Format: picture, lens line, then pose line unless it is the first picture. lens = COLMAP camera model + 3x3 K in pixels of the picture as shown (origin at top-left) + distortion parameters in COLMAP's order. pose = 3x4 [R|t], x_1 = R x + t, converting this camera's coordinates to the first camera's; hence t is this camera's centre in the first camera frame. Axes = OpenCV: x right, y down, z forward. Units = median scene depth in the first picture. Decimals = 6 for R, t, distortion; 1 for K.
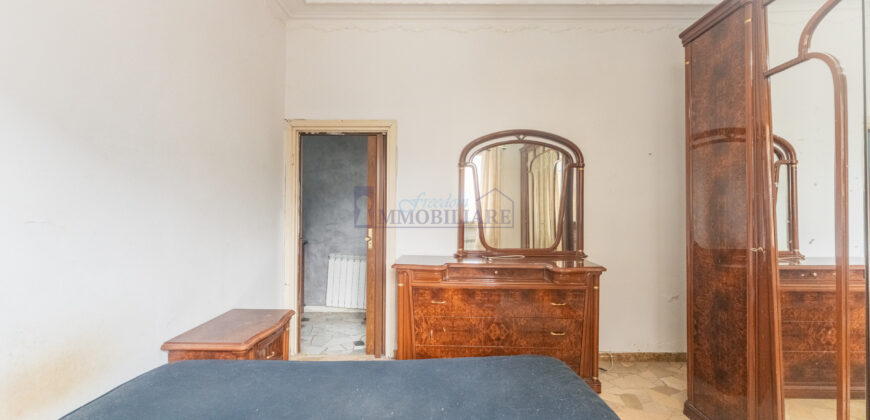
lens RADIAL K [[345.8, 0, 435.8], [0, 345.8, 210.6], [0, 0, 1]] dist [-0.001332, -0.000965]
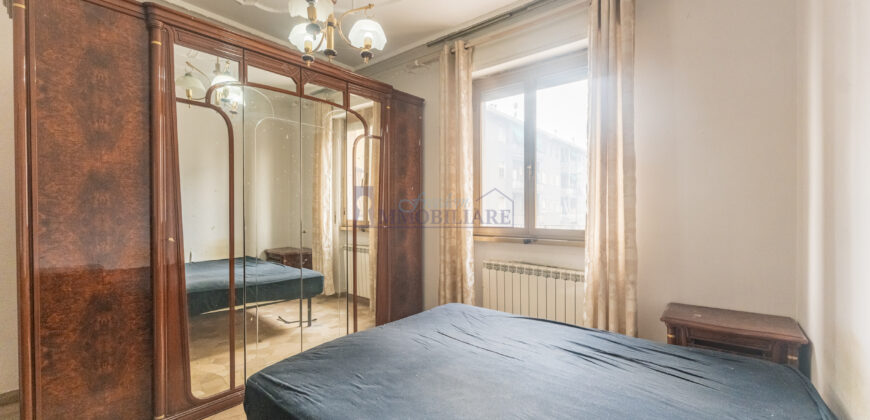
lens RADIAL K [[358.9, 0, 435.0], [0, 358.9, 210.0], [0, 0, 1]] dist [0.000293, 0.000036]
pose [[-0.784123, -0.008341, 0.620549, -0.388666], [-0.007994, 0.999962, 0.003339, -0.003740], [-0.620554, -0.002342, -0.784160, 0.946103]]
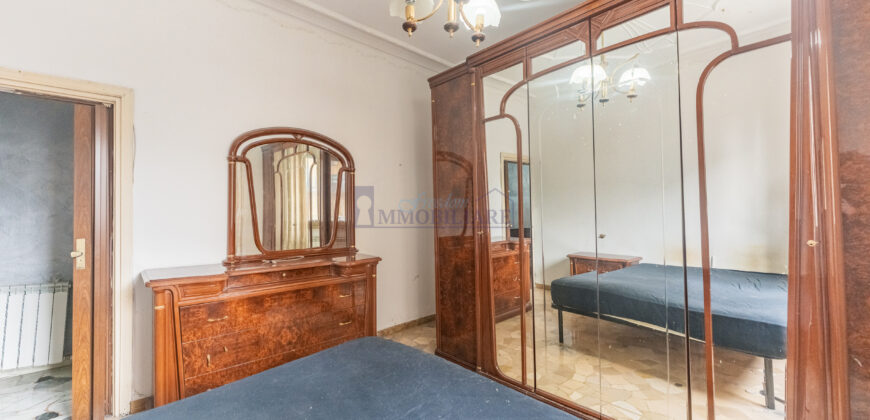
lens RADIAL K [[345.3, 0, 435.1], [0, 345.3, 209.1], [0, 0, 1]] dist [-0.001552, -0.000560]
pose [[0.714621, -0.003793, 0.699502, -0.200867], [0.014268, 0.999856, -0.009155, 0.011889], [-0.699367, 0.016523, 0.714572, 0.021848]]
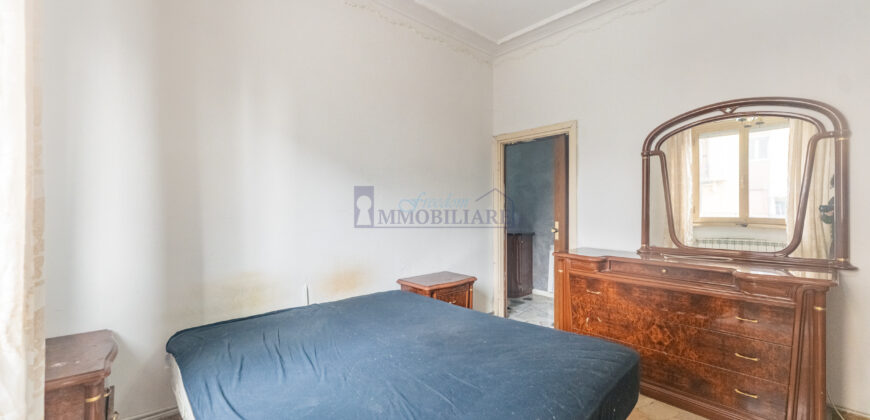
lens RADIAL K [[345.3, 0, 435.1], [0, 345.3, 209.1], [0, 0, 1]] dist [-0.001552, -0.000560]
pose [[0.677260, -0.007632, -0.735704, 0.448281], [0.007884, 0.999964, -0.003116, 0.015725], [0.735701, -0.003690, 0.677296, -0.050629]]
